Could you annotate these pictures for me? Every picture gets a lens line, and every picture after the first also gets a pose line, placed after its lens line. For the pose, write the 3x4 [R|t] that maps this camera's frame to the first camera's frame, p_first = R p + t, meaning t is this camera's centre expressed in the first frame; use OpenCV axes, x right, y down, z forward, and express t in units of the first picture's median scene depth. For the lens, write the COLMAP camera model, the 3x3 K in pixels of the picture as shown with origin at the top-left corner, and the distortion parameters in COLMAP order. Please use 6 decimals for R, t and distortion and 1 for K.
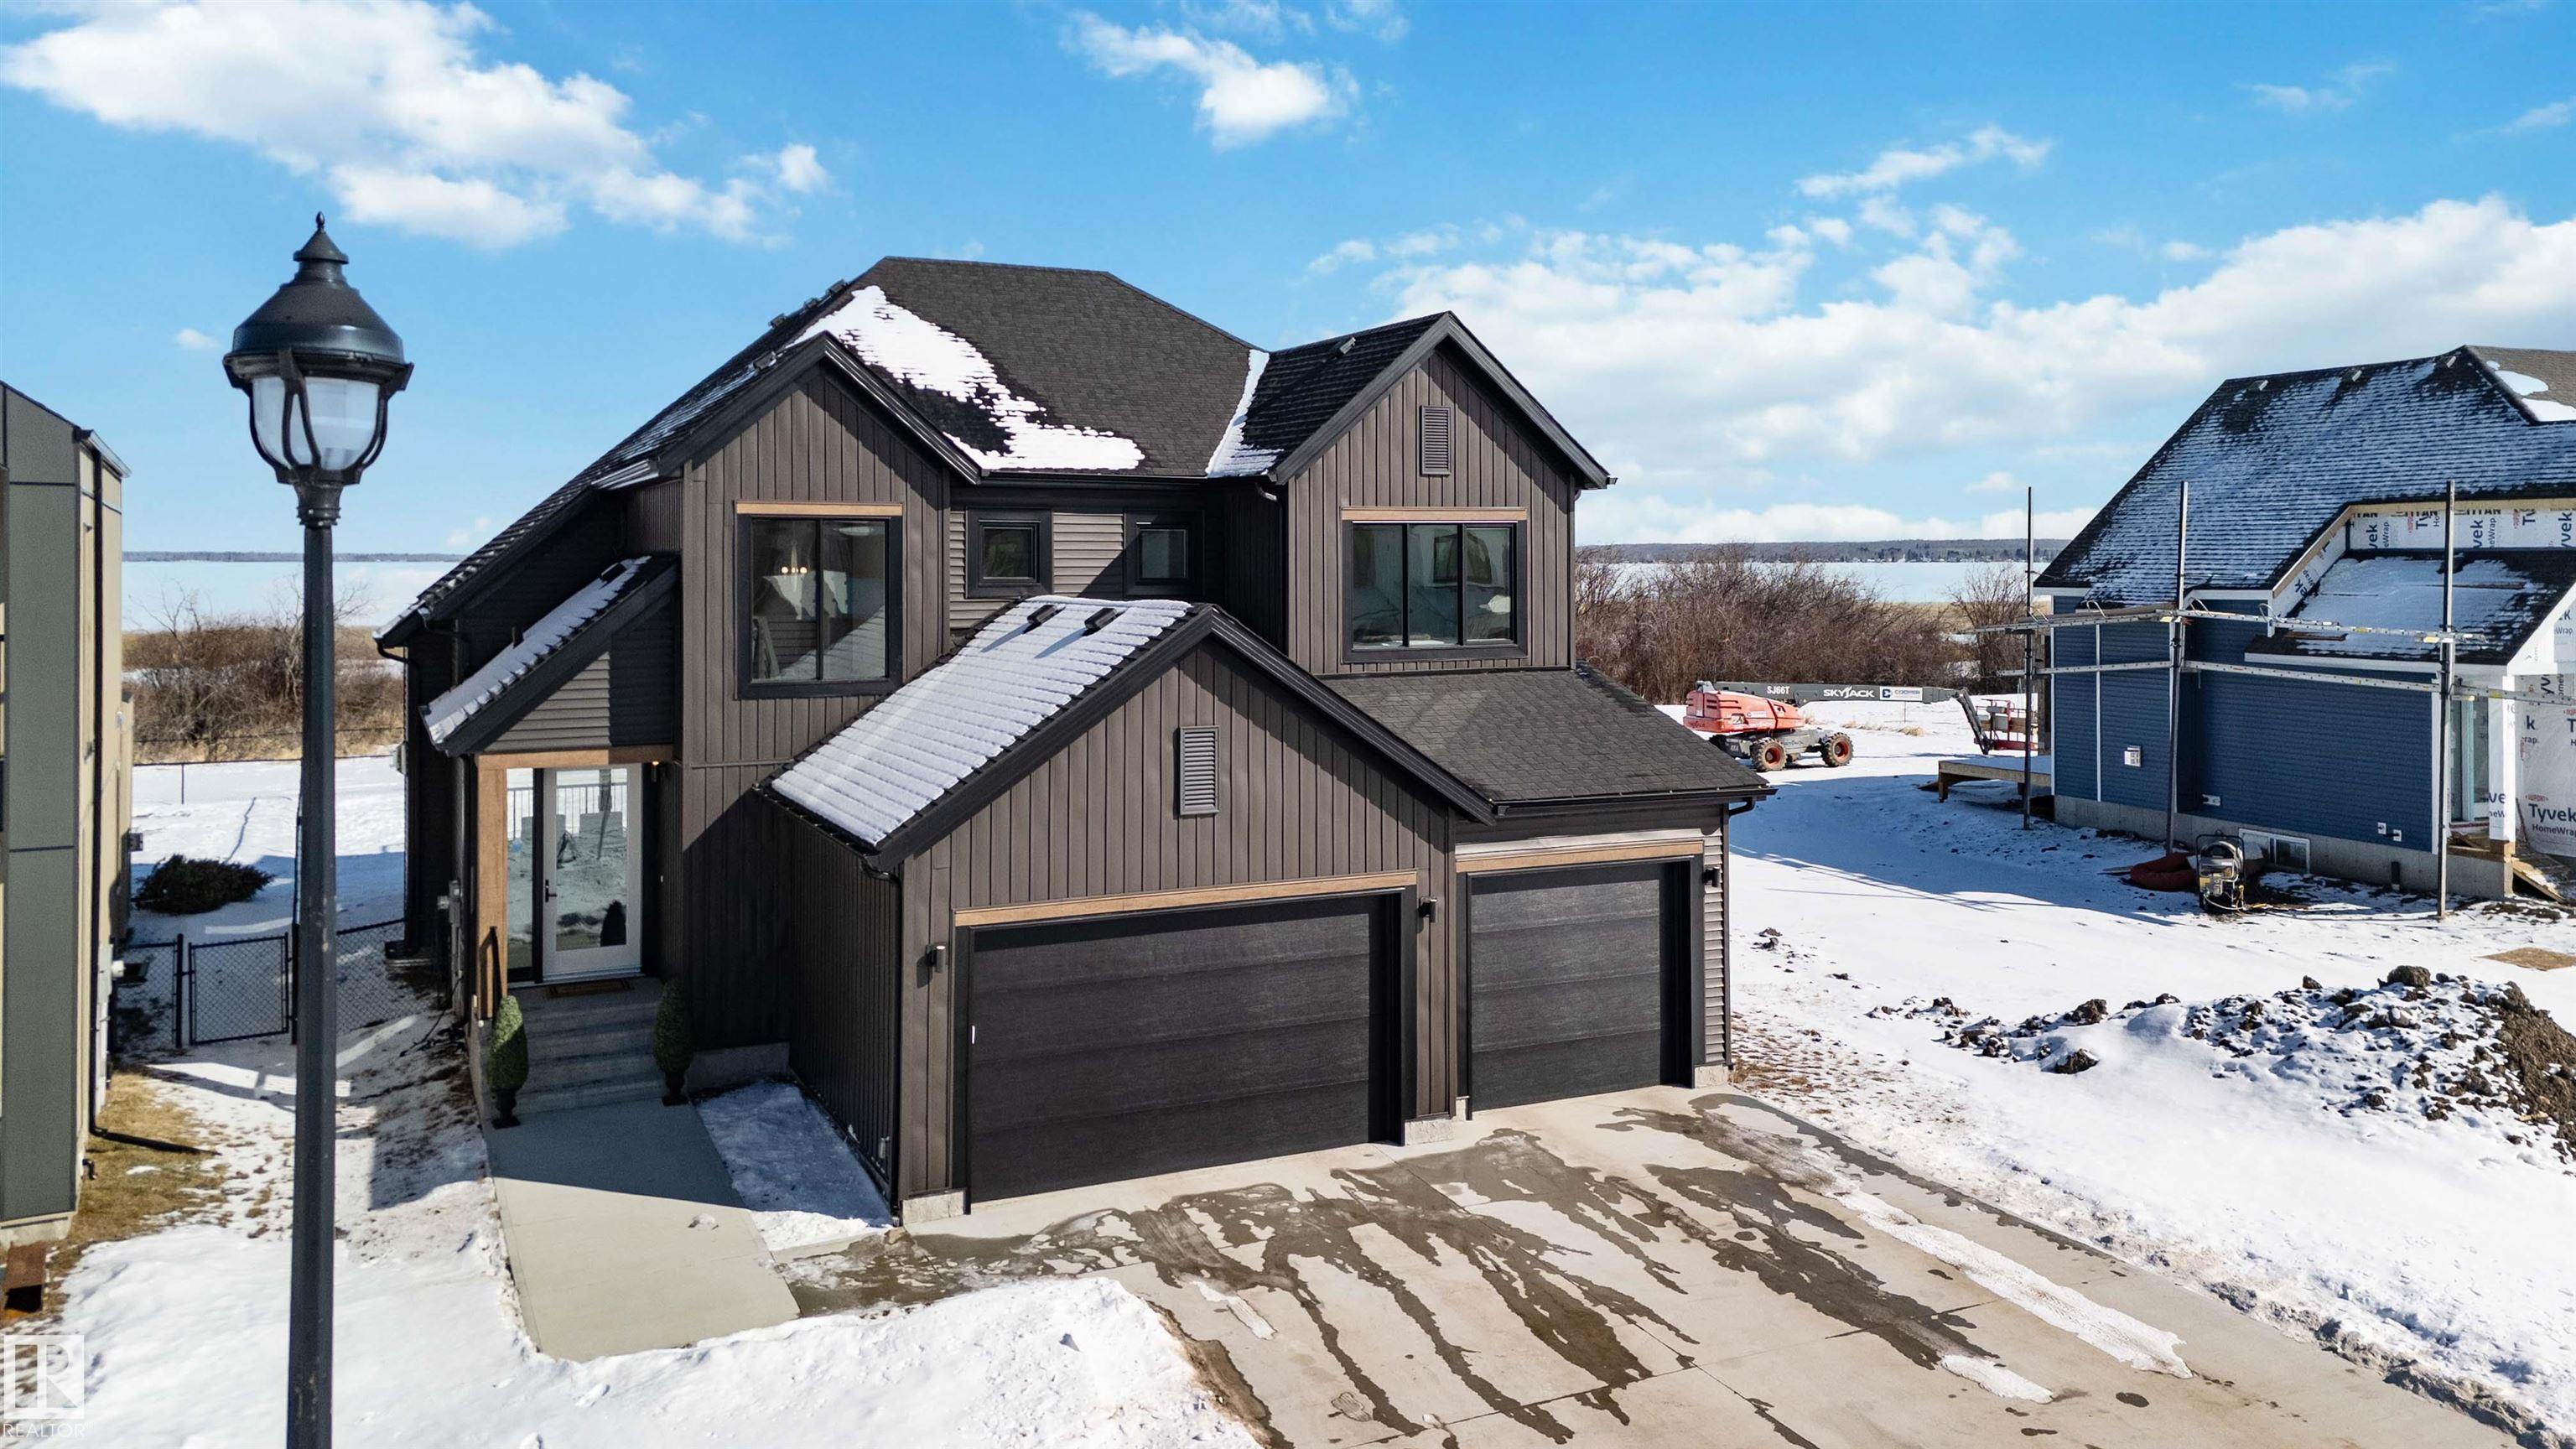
lens RADIAL K [[1894.4, 0, 1305.5], [0, 1894.4, 616.1], [0, 0, 1]] dist [0.072262, -0.044062]
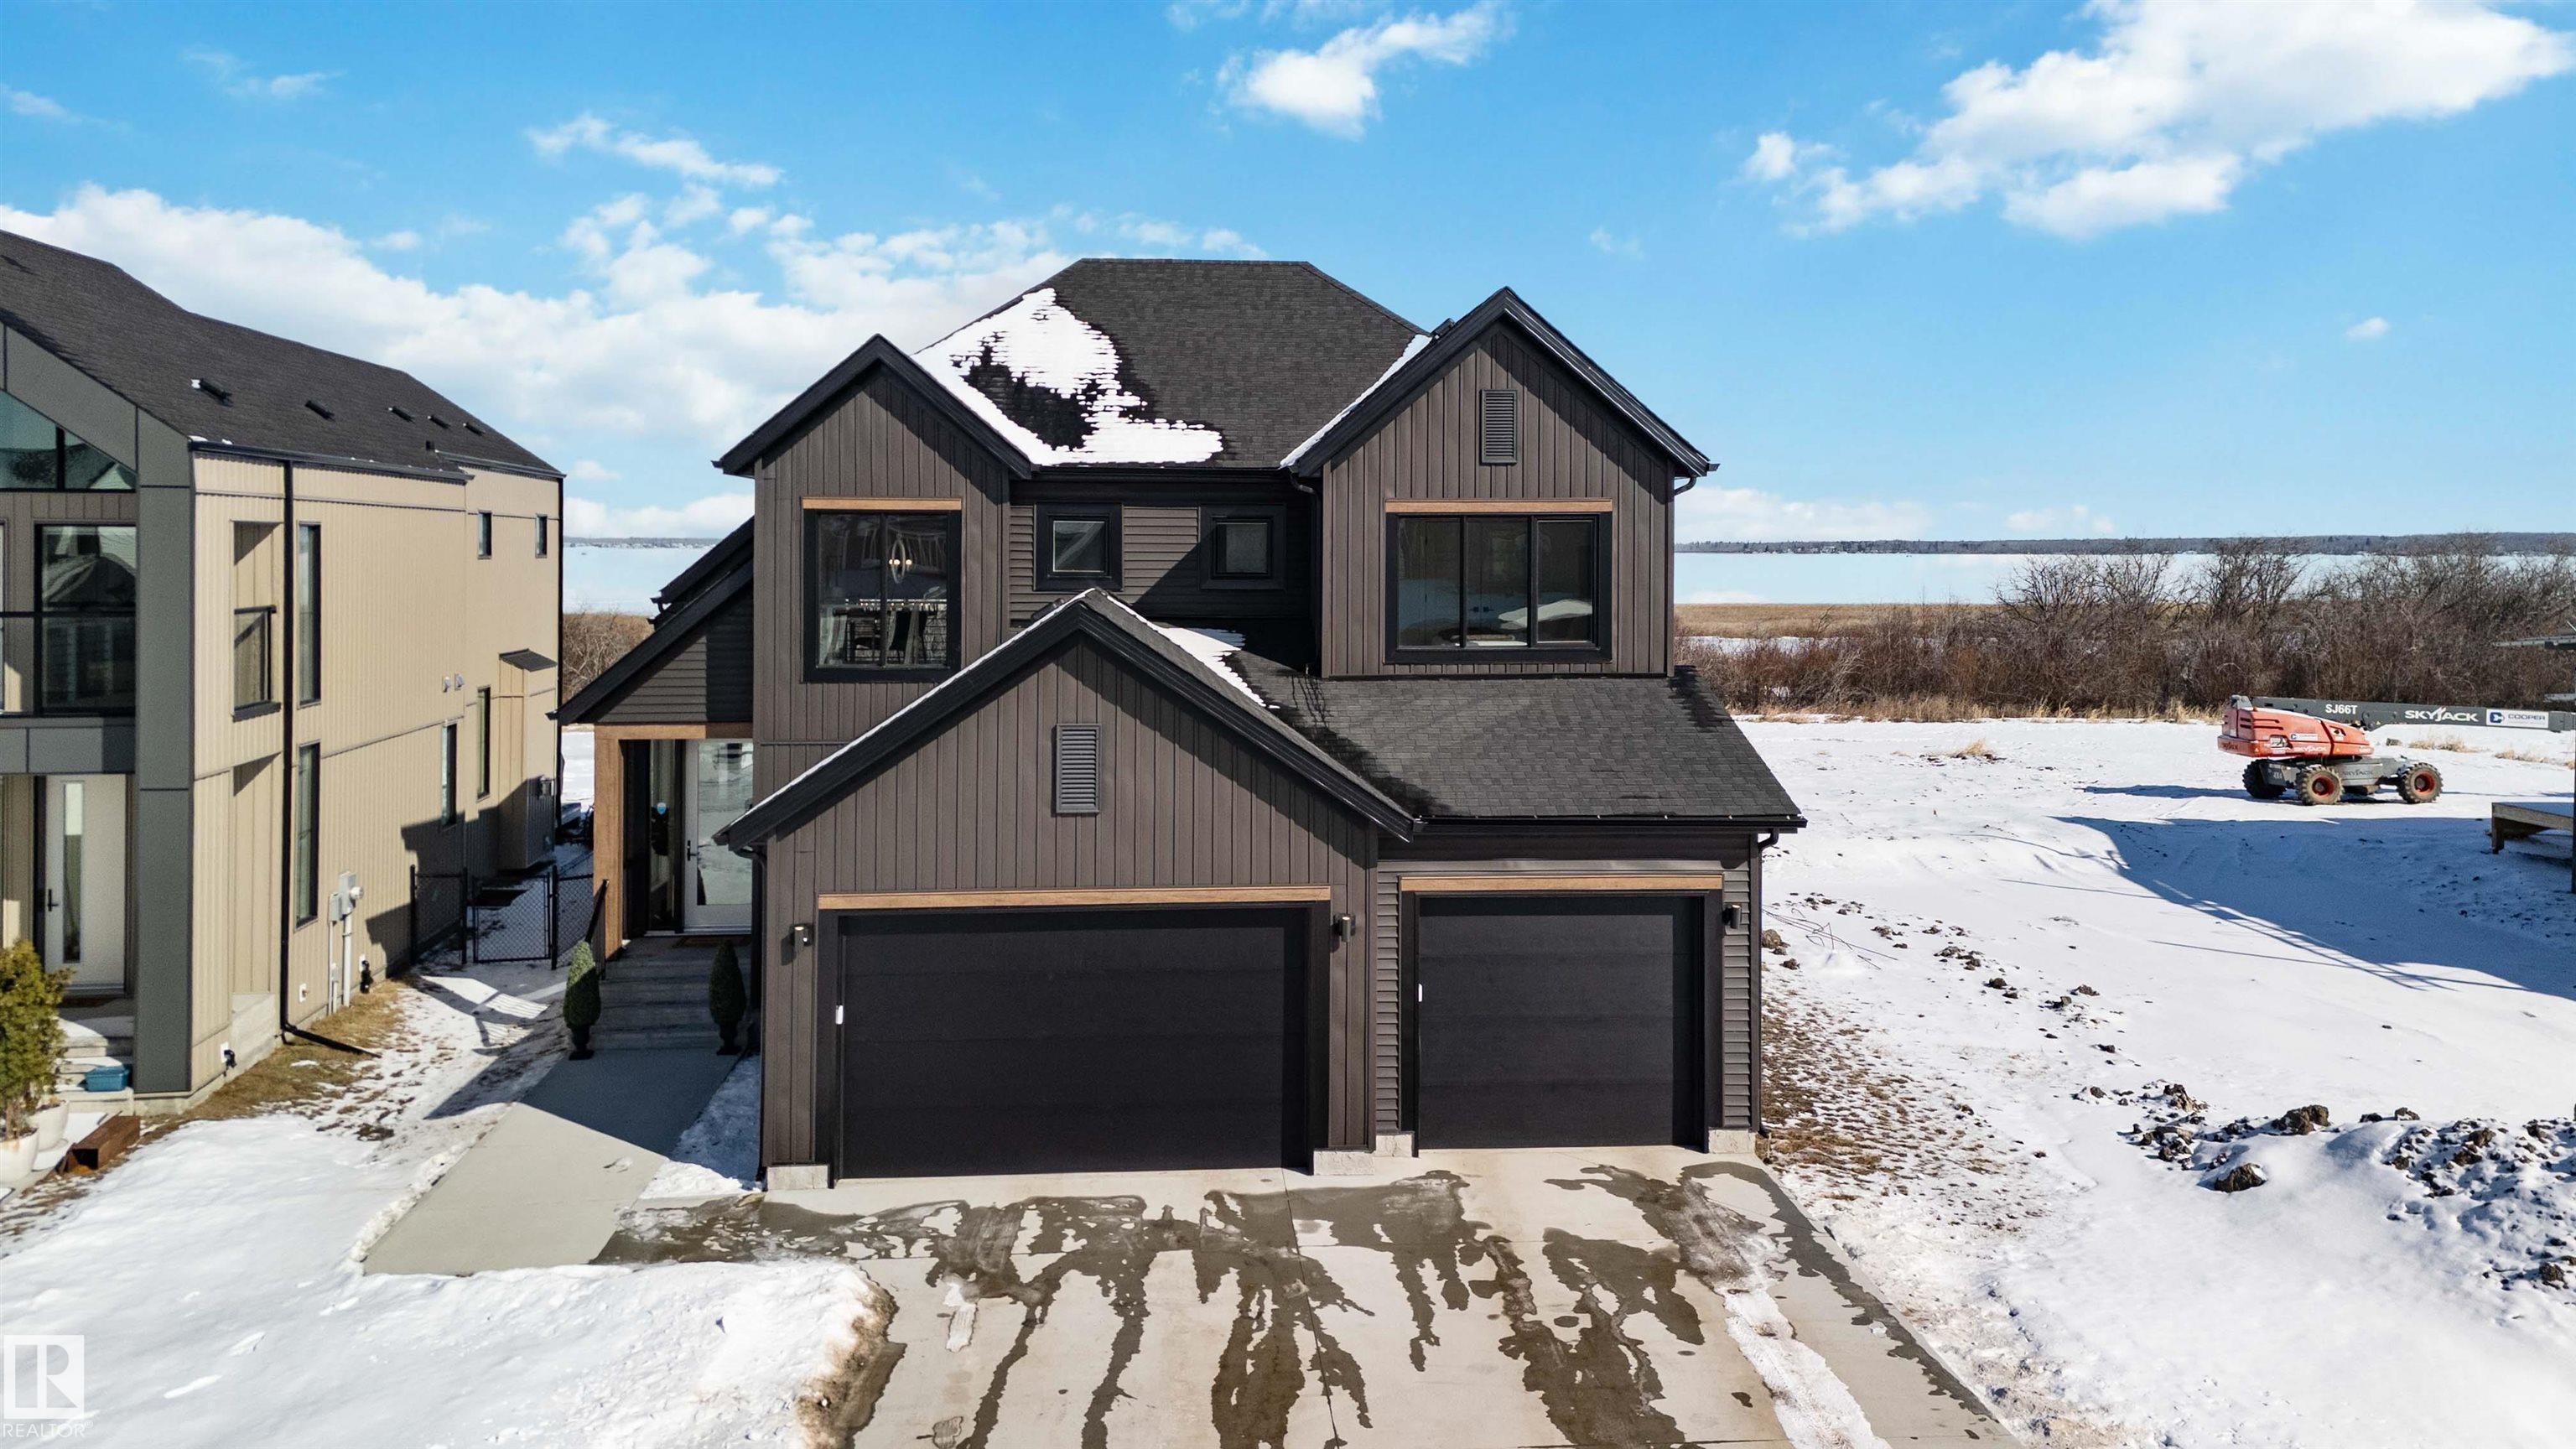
lens RADIAL K [[1894.4, 0, 1303.4], [0, 1894.4, 618.6], [0, 0, 1]] dist [0.072262, -0.044062]
pose [[0.931492, 0.016641, -0.363380, 0.386879], [-0.014291, 0.999856, 0.009156, -0.006857], [0.363480, -0.003336, 0.931596, 0.117884]]
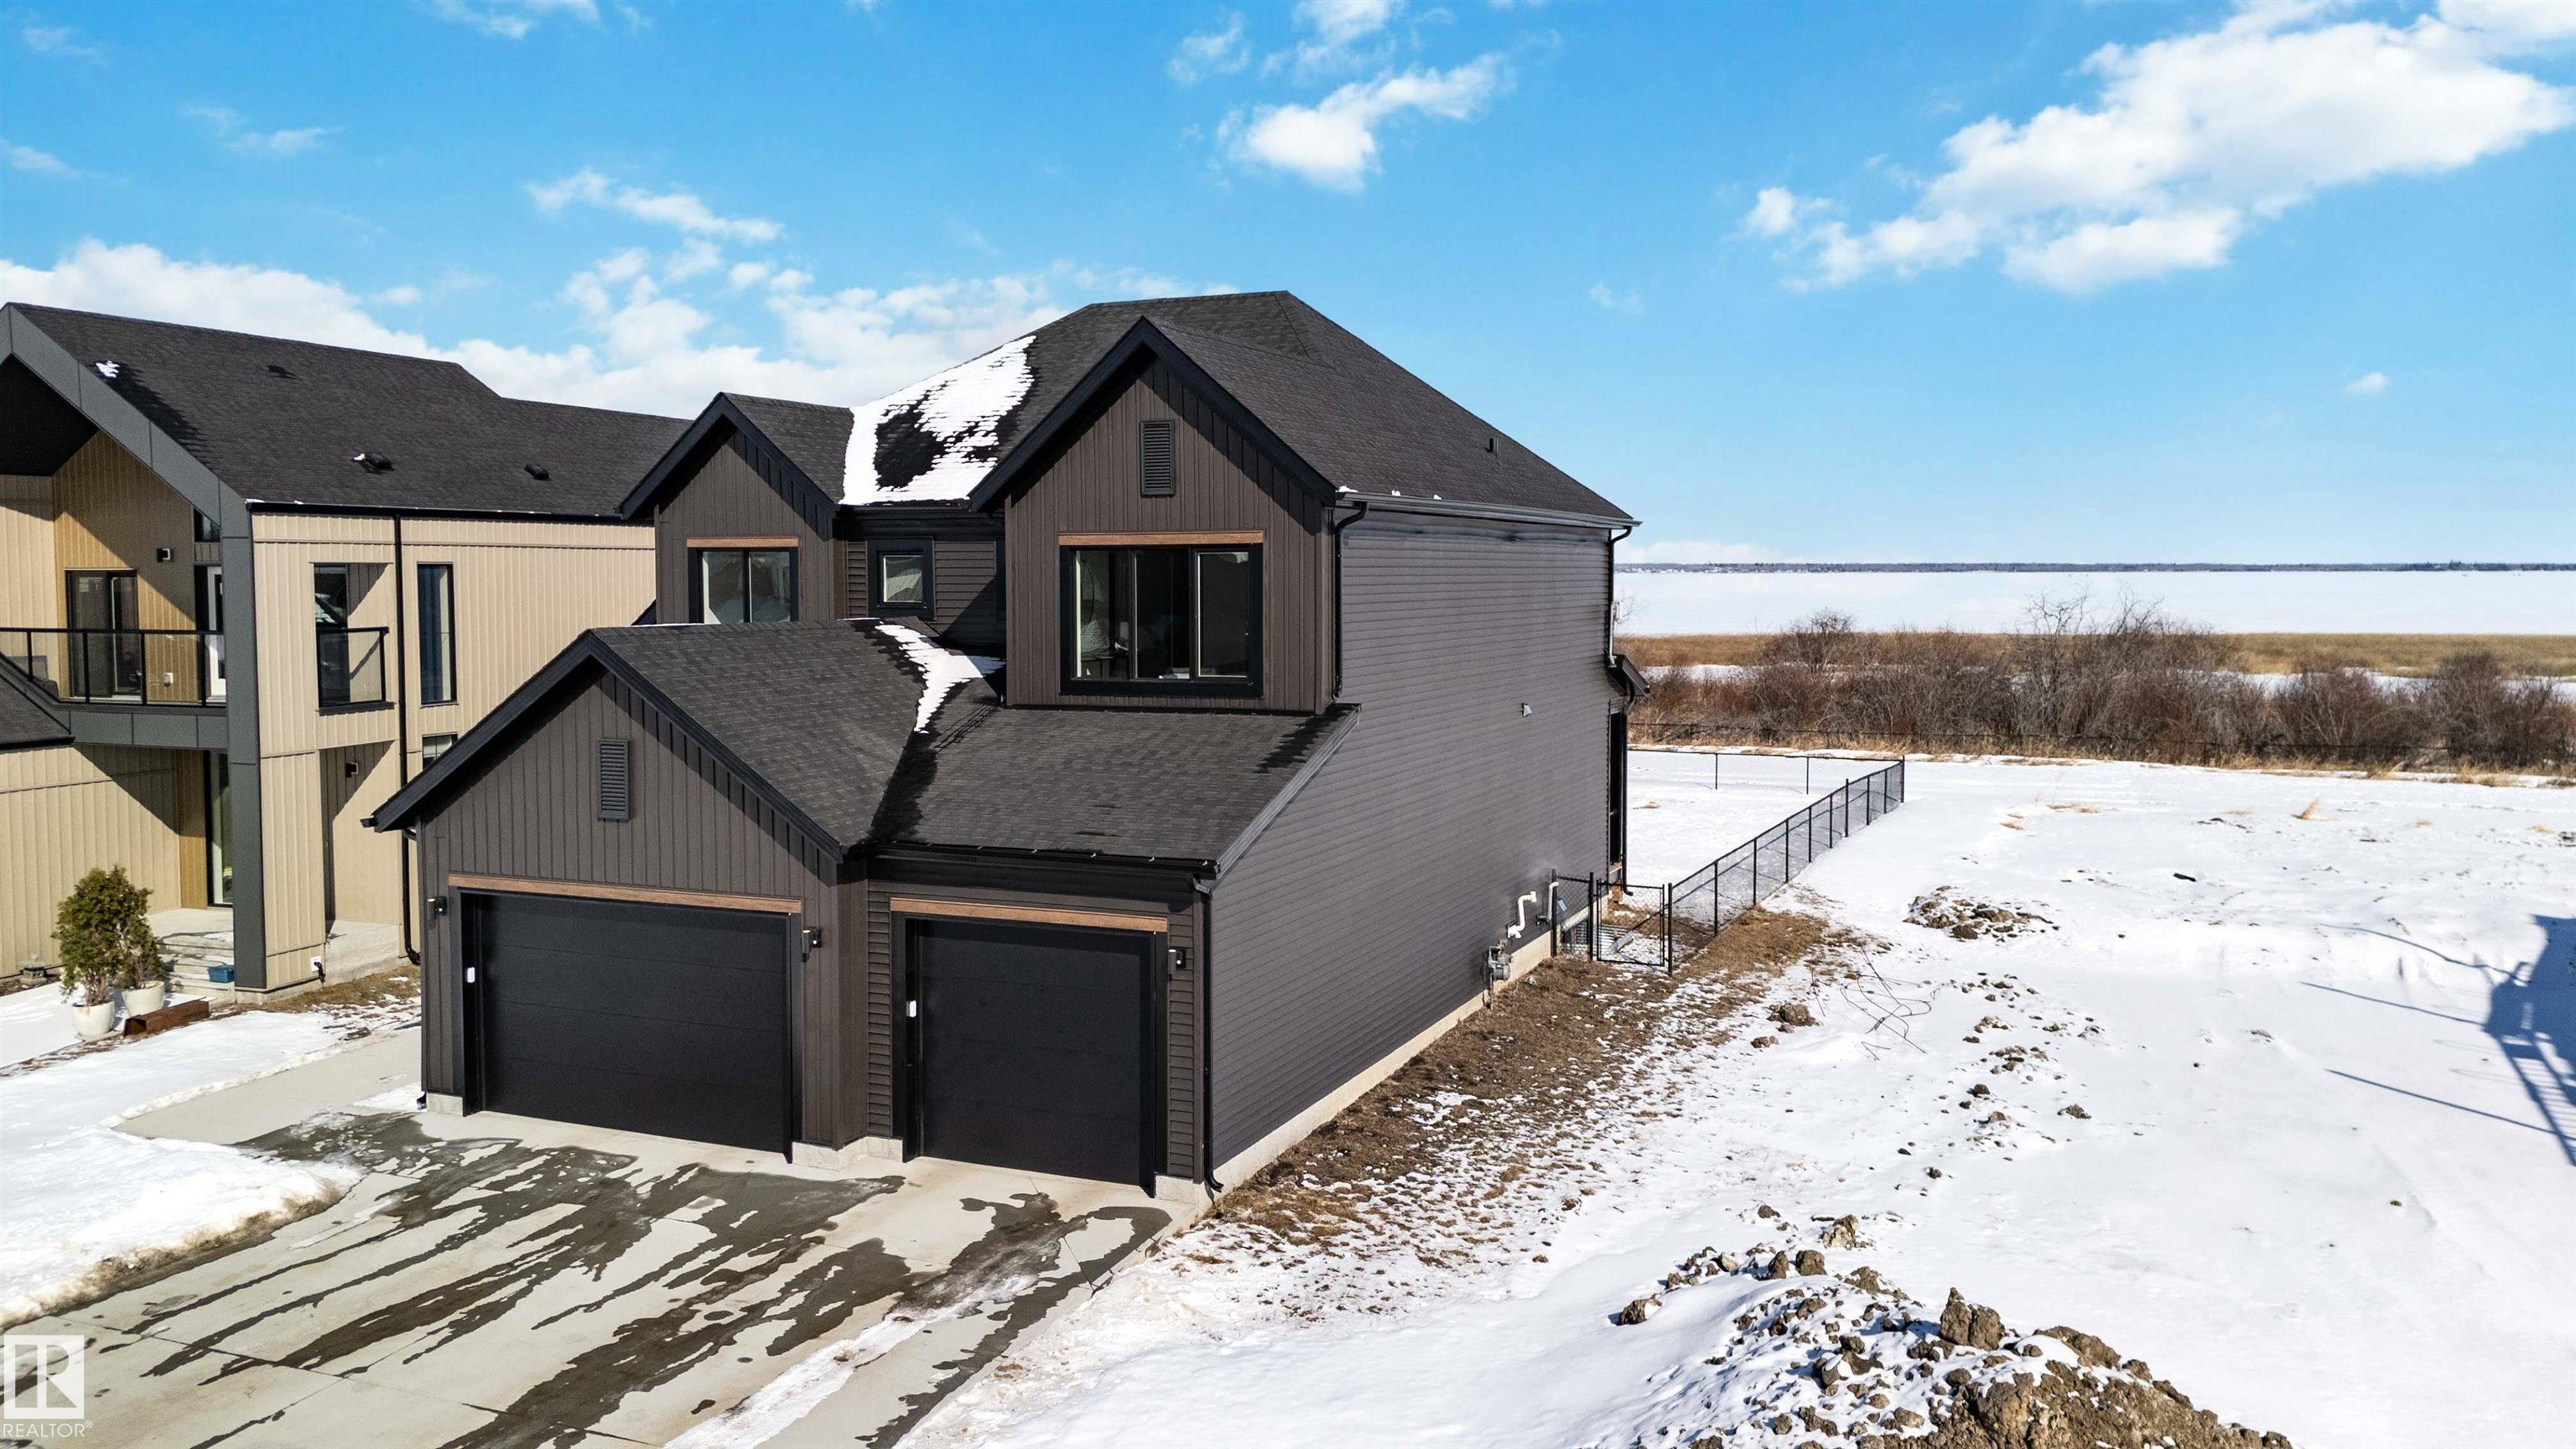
lens RADIAL K [[1894.4, 0, 1302.3], [0, 1894.4, 685.3], [0, 0, 1]] dist [0.072262, -0.044062]
pose [[0.646799, 0.045472, -0.761304, 1.001469], [-0.018156, 0.998856, 0.044236, -0.029206], [0.762444, -0.014789, 0.646885, 0.548838]]
